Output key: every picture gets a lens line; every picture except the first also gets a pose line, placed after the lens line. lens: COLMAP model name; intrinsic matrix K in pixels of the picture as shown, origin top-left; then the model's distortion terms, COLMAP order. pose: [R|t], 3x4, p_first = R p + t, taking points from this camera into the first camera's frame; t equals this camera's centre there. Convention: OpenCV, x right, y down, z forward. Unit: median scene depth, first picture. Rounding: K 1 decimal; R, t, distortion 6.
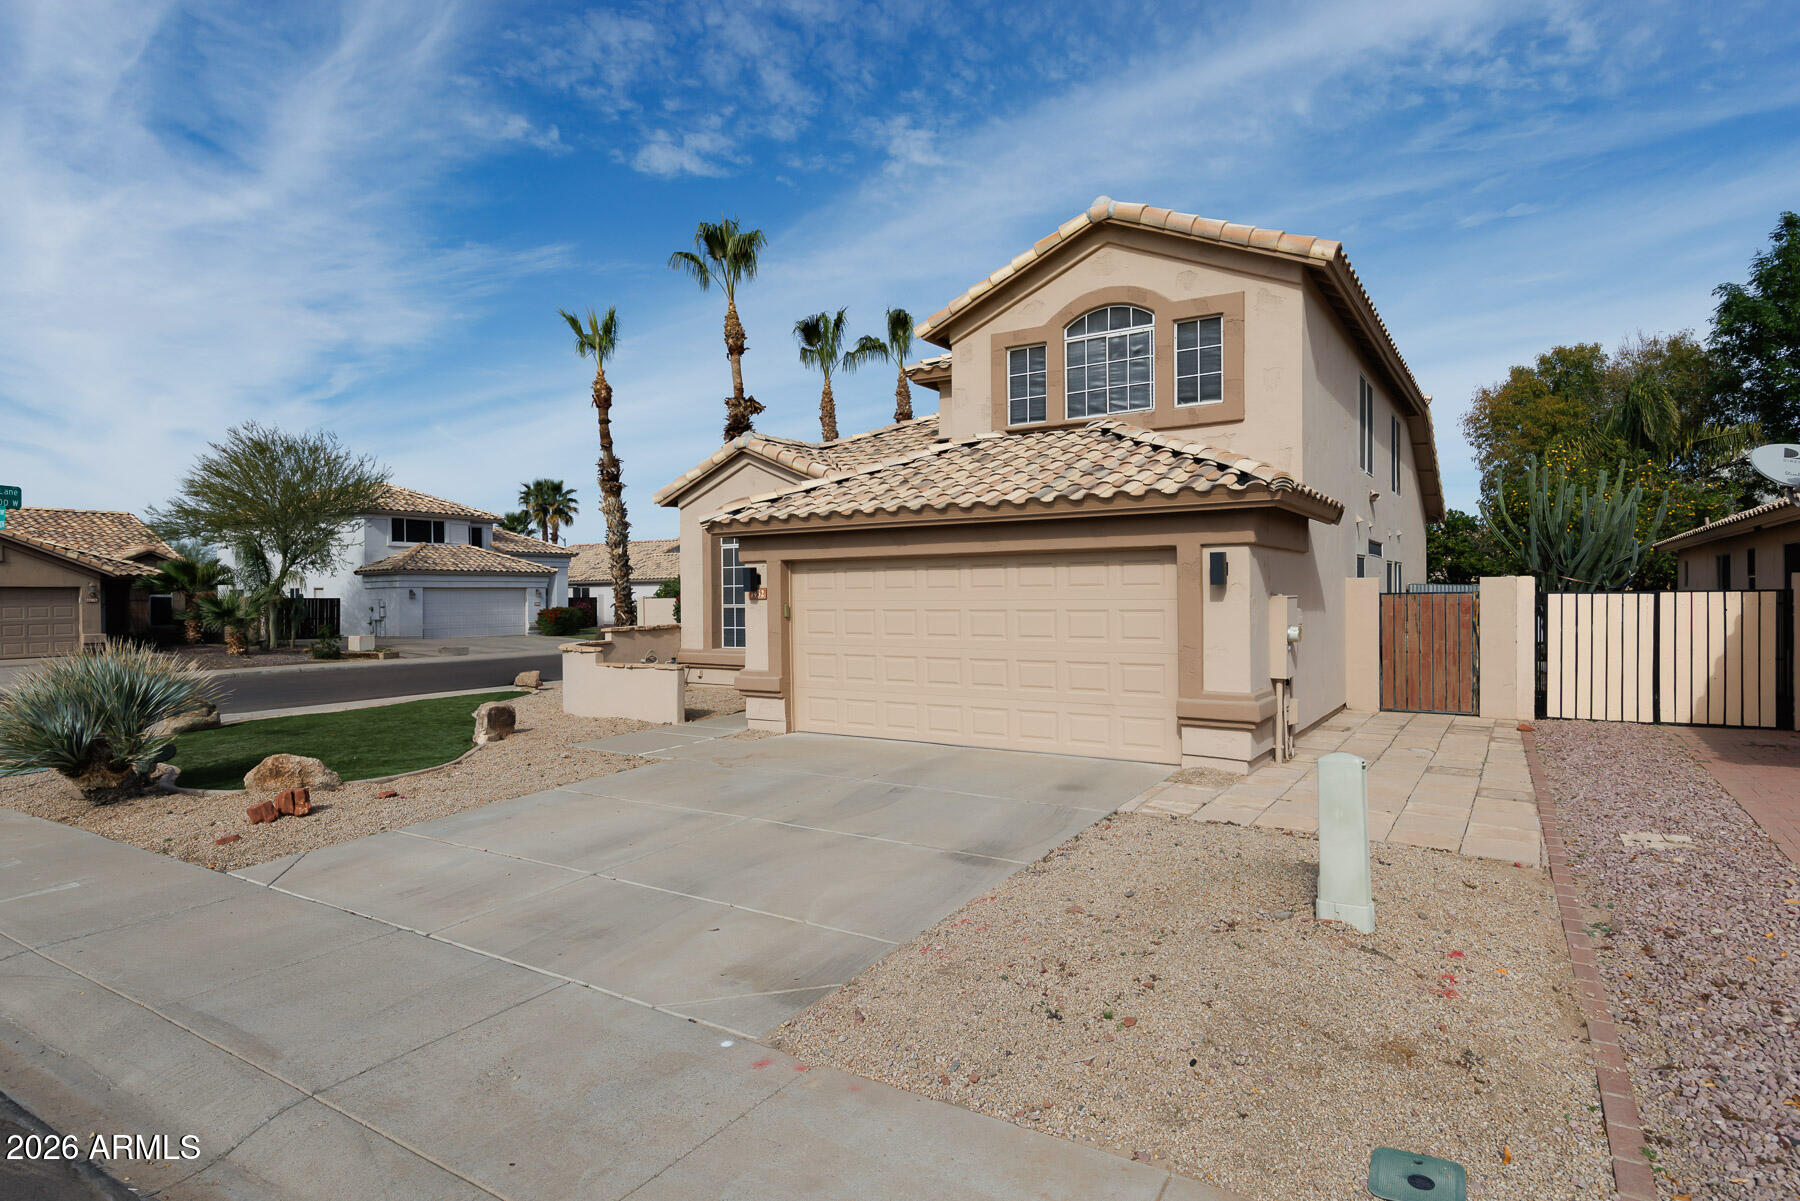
lens RADIAL K [[993.7, 0, 911.3], [0, 993.7, 603.1], [0, 0, 1]] dist [-0.004393, 0.004390]
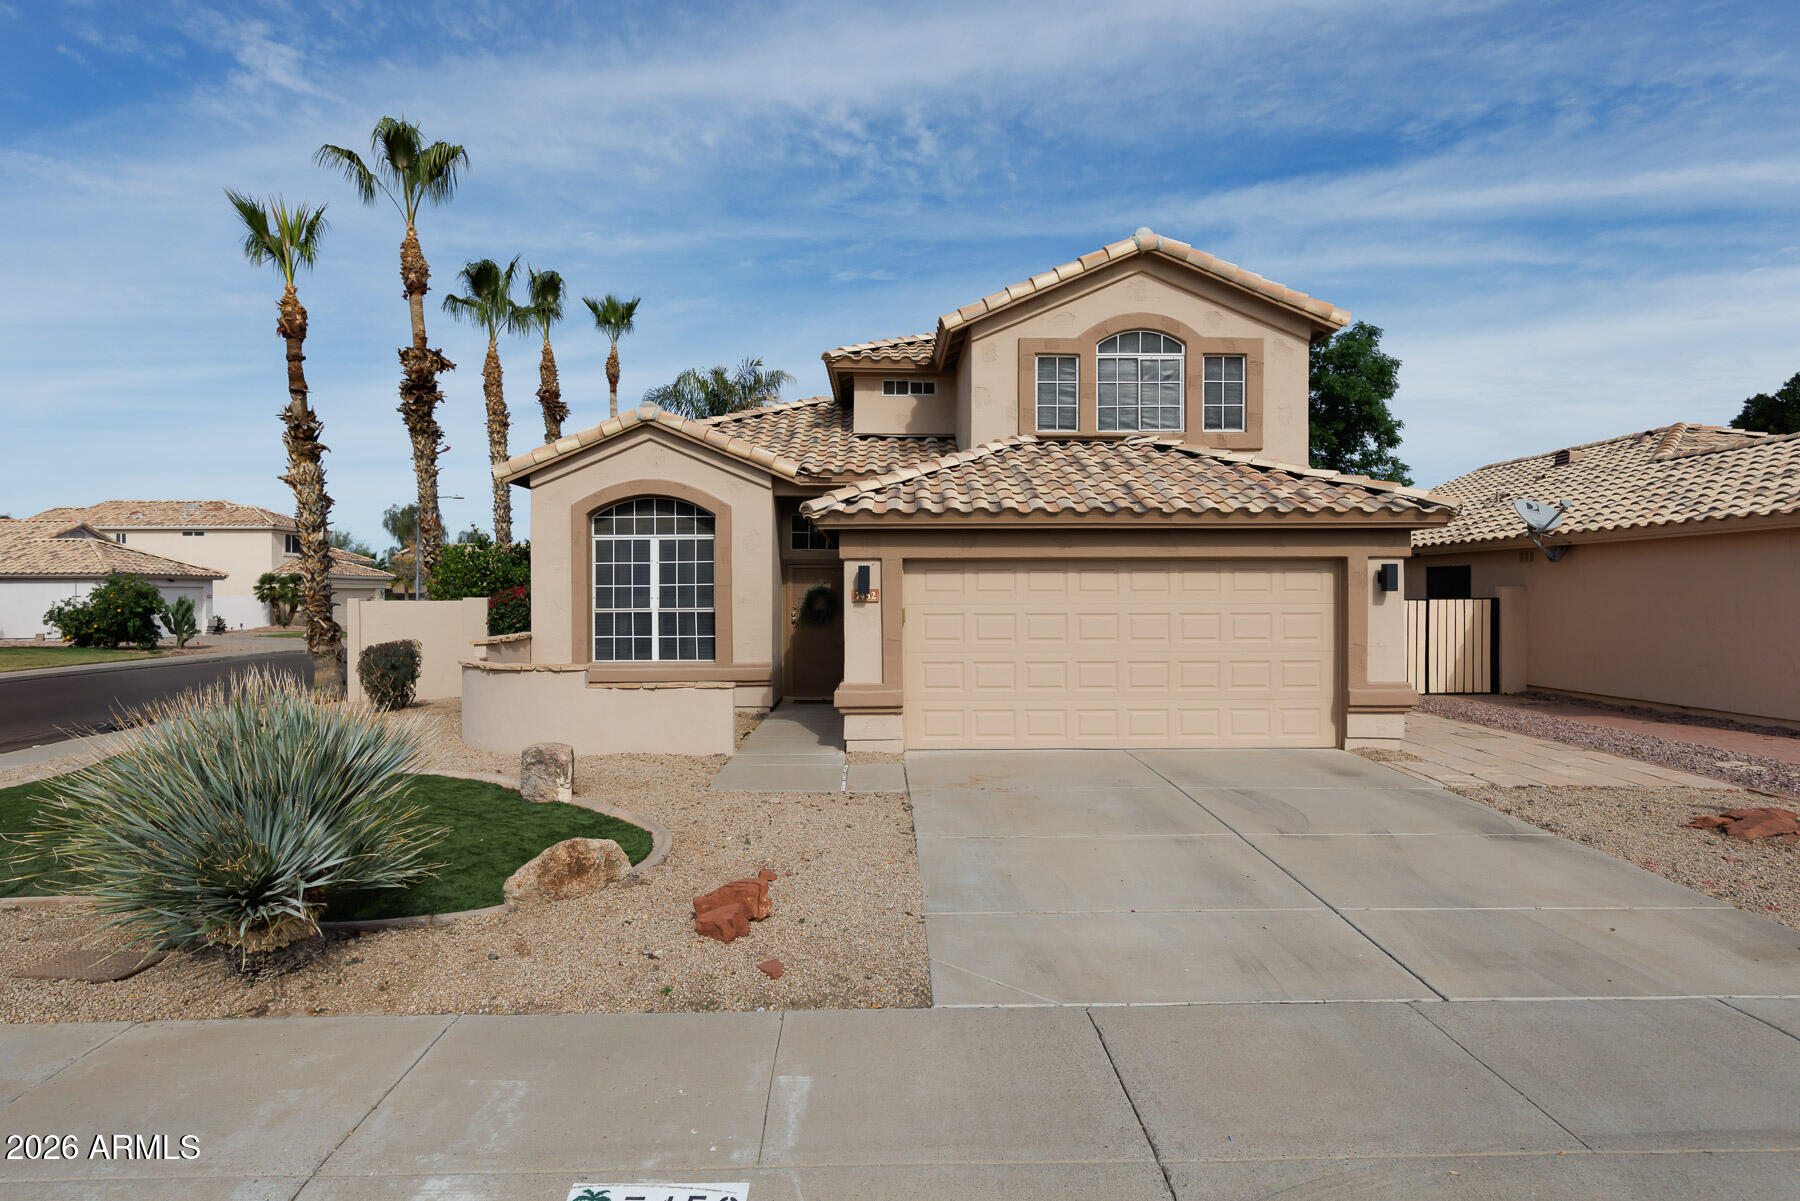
lens RADIAL K [[993.7, 0, 914.7], [0, 993.7, 596.5], [0, 0, 1]] dist [-0.004393, 0.004390]
pose [[0.825359, 0.006892, 0.564566, -0.343555], [-0.000191, 0.999929, -0.011927, 0.000952], [-0.564608, 0.009736, 0.825302, 0.143783]]
